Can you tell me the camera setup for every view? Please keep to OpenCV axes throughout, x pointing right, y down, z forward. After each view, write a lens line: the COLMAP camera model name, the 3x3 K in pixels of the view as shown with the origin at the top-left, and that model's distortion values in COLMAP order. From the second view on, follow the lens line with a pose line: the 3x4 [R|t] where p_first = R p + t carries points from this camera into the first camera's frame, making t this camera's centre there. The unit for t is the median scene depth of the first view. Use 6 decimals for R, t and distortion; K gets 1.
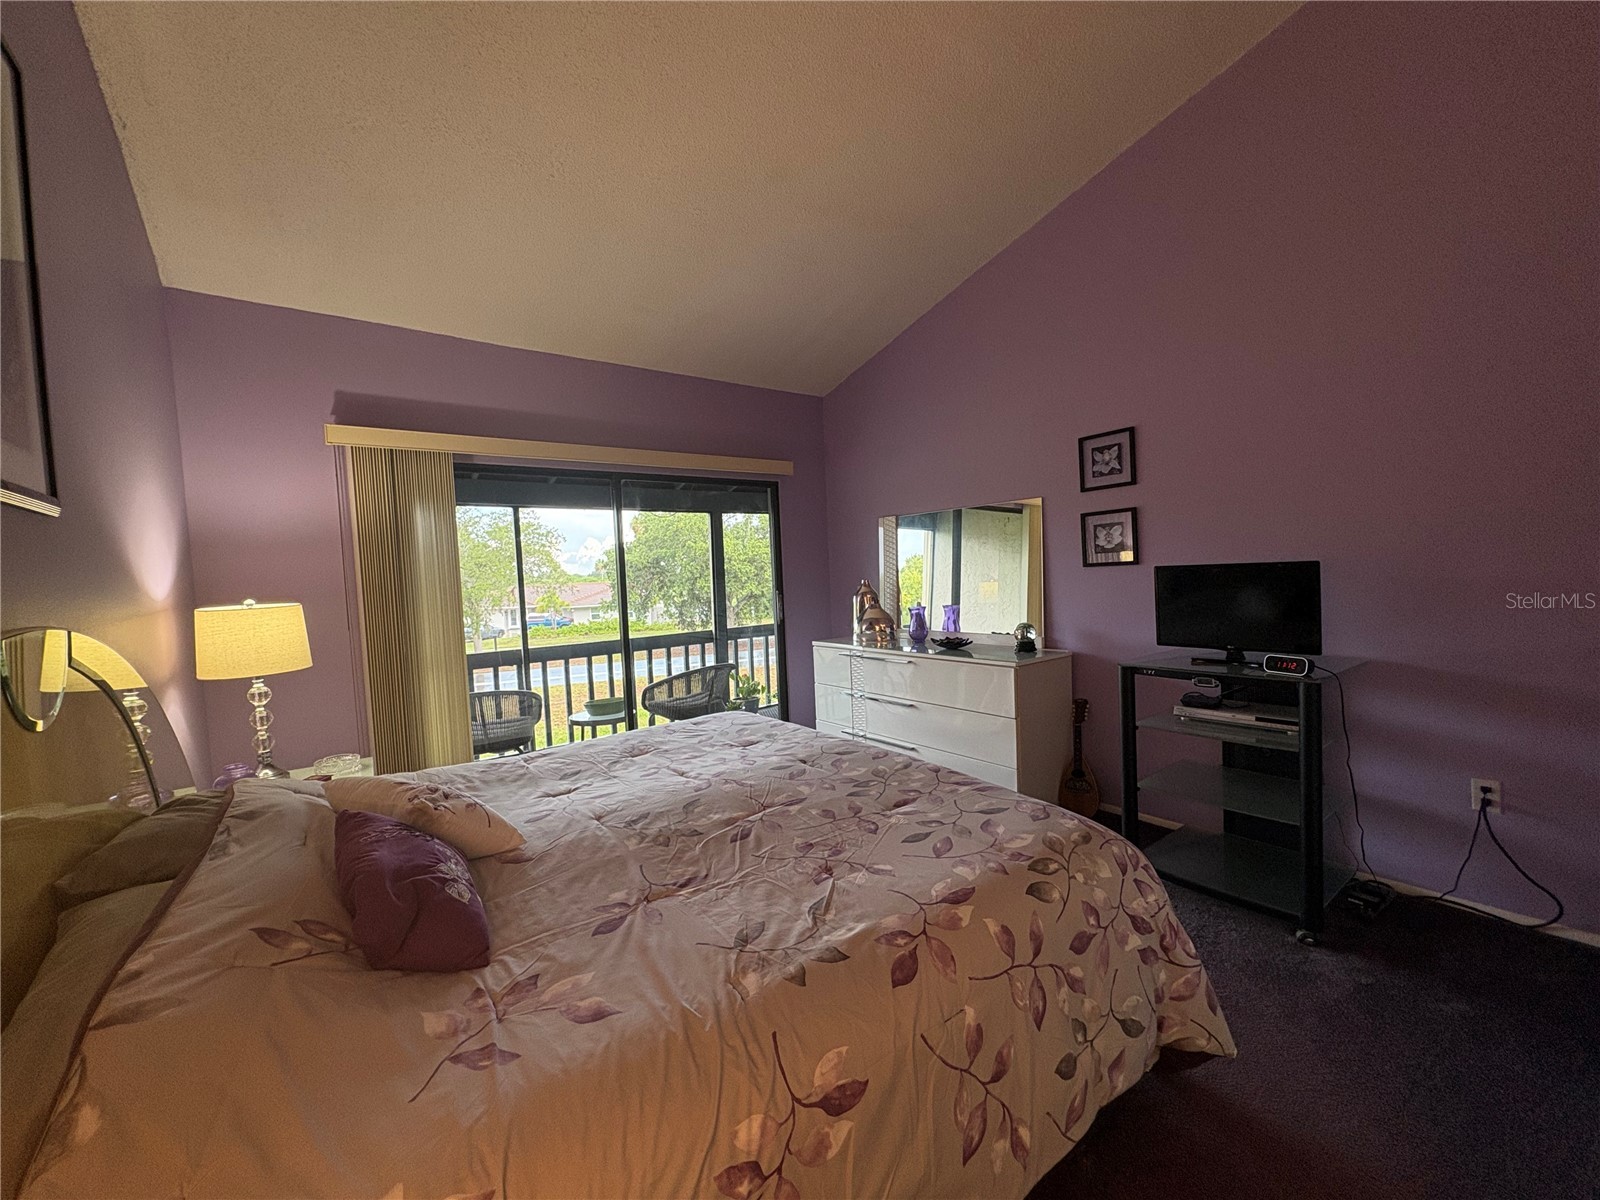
lens RADIAL K [[643.0, 0, 797.1], [0, 643.0, 595.5], [0, 0, 1]] dist [0.002391, -0.000624]
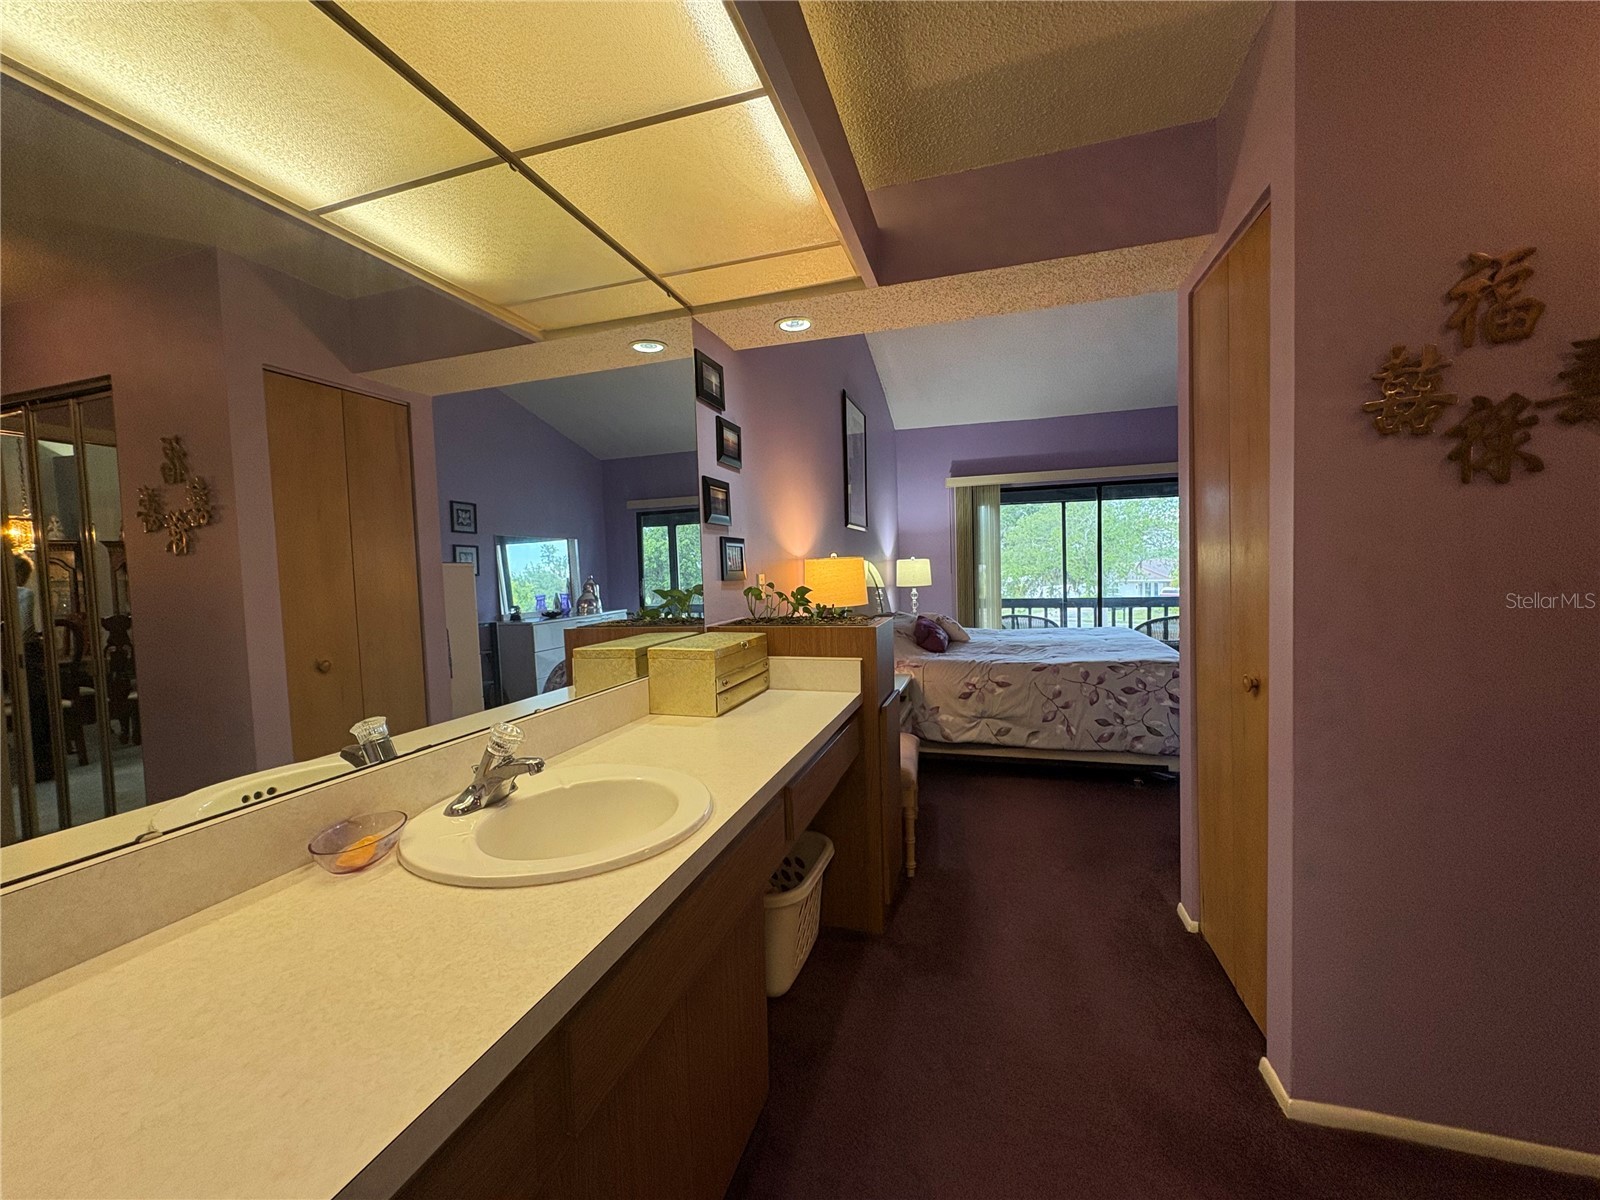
lens RADIAL K [[643.0, 0, 797.5], [0, 643.0, 593.9], [0, 0, 1]] dist [0.002391, -0.000624]
pose [[0.593071, 0.059375, -0.802958, 0.986893], [-0.021887, 0.998098, 0.057639, 0.012483], [0.804853, -0.016610, 0.593242, -0.938588]]
